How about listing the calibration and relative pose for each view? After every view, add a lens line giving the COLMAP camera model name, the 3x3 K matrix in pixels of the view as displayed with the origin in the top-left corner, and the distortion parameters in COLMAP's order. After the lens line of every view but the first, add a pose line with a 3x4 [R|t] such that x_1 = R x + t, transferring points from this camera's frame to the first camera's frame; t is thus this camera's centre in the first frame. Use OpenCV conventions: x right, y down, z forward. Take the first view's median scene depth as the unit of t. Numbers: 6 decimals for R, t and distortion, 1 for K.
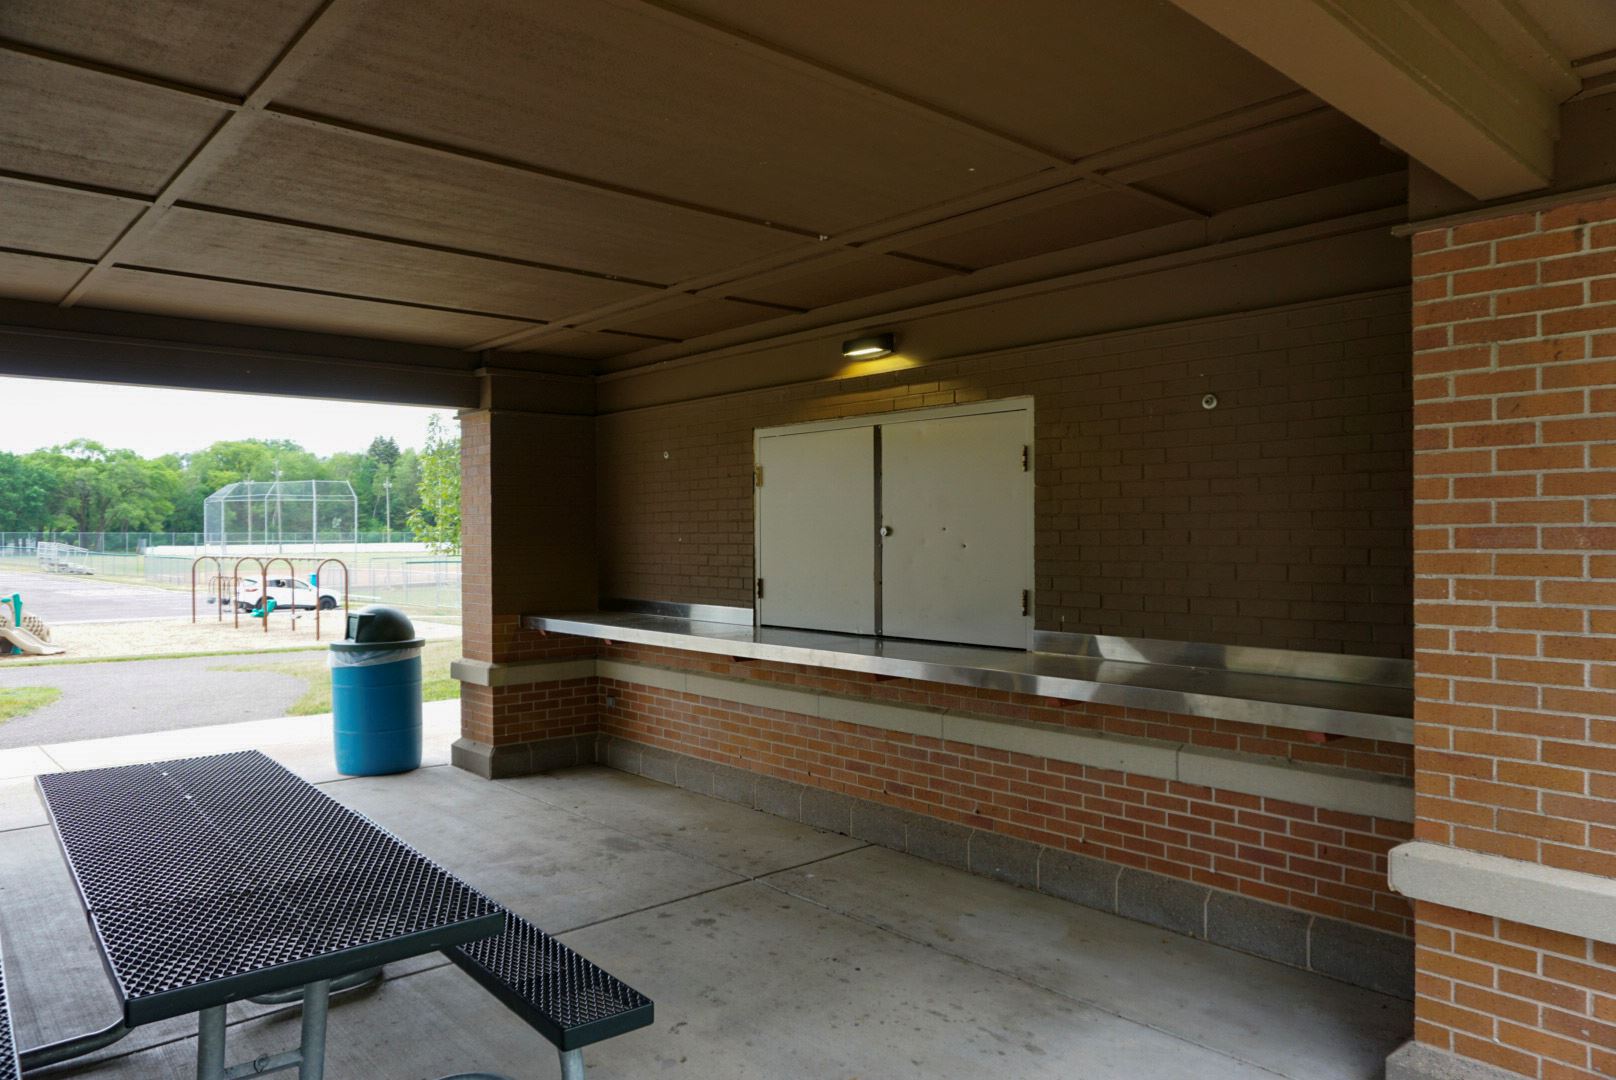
lens RADIAL K [[1076.6, 0, 808.6], [0, 1076.6, 541.3], [0, 0, 1]] dist [-0.044101, -0.000112]
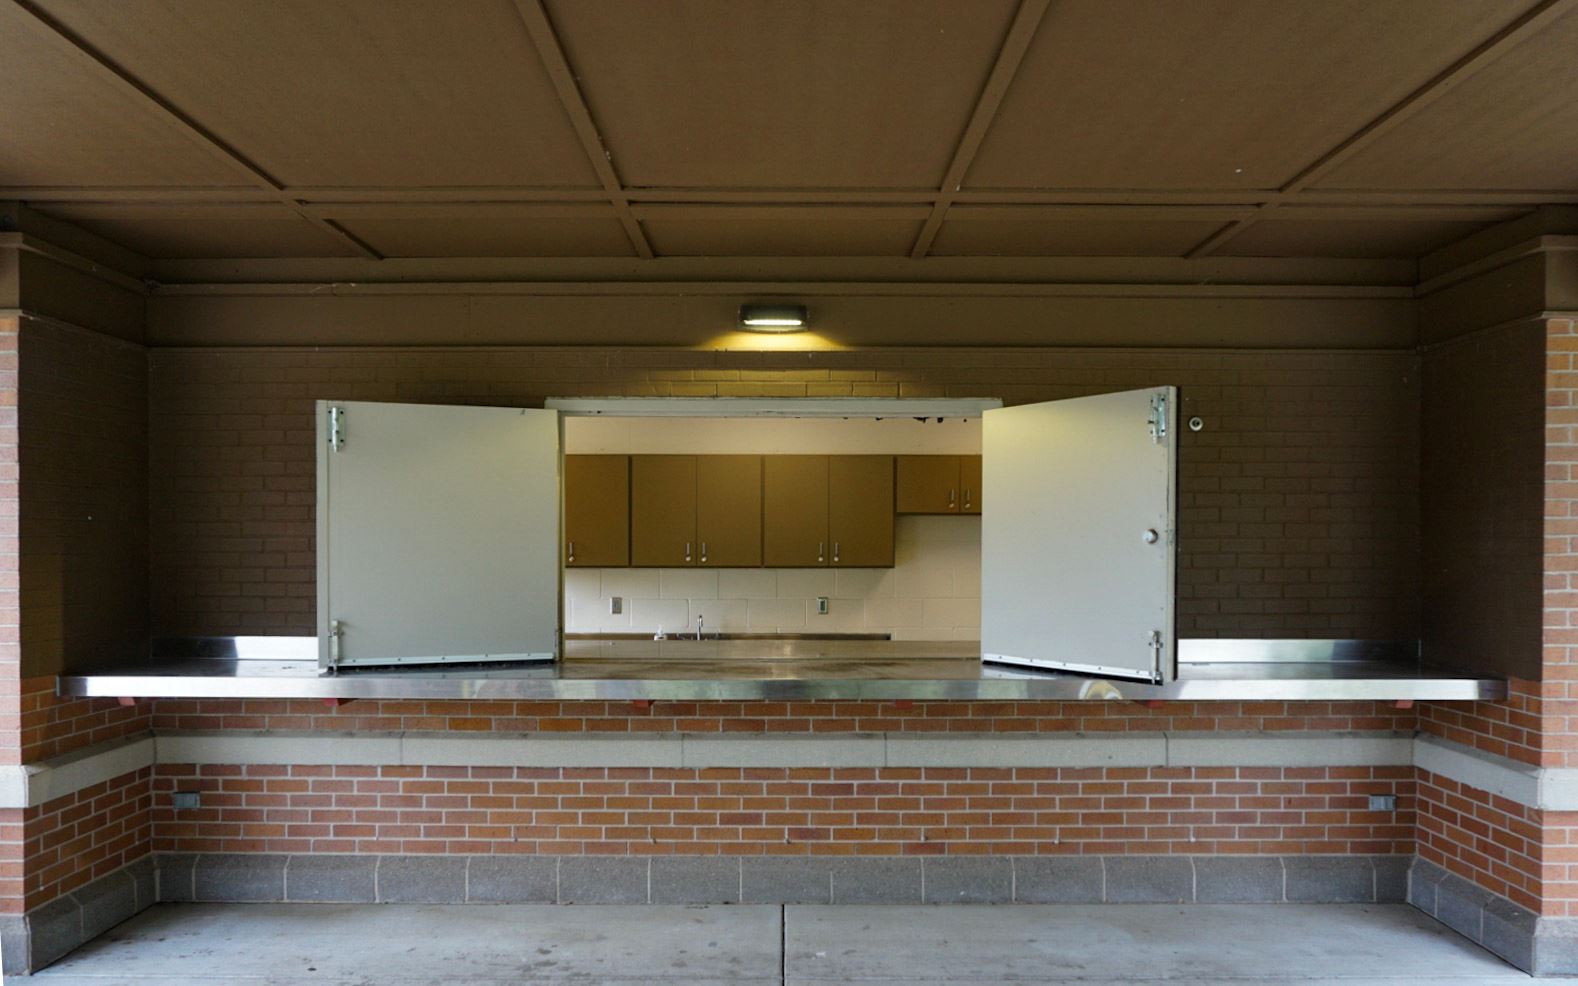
lens RADIAL K [[900.3, 0, 834.3], [0, 900.3, 536.1], [0, 0, 1]] dist [-0.030396, -0.012018]
pose [[0.657397, 0.010576, 0.753470, -0.488673], [-0.001850, 0.999921, -0.012421, -0.000492], [-0.753542, 0.006772, 0.657365, 0.552576]]
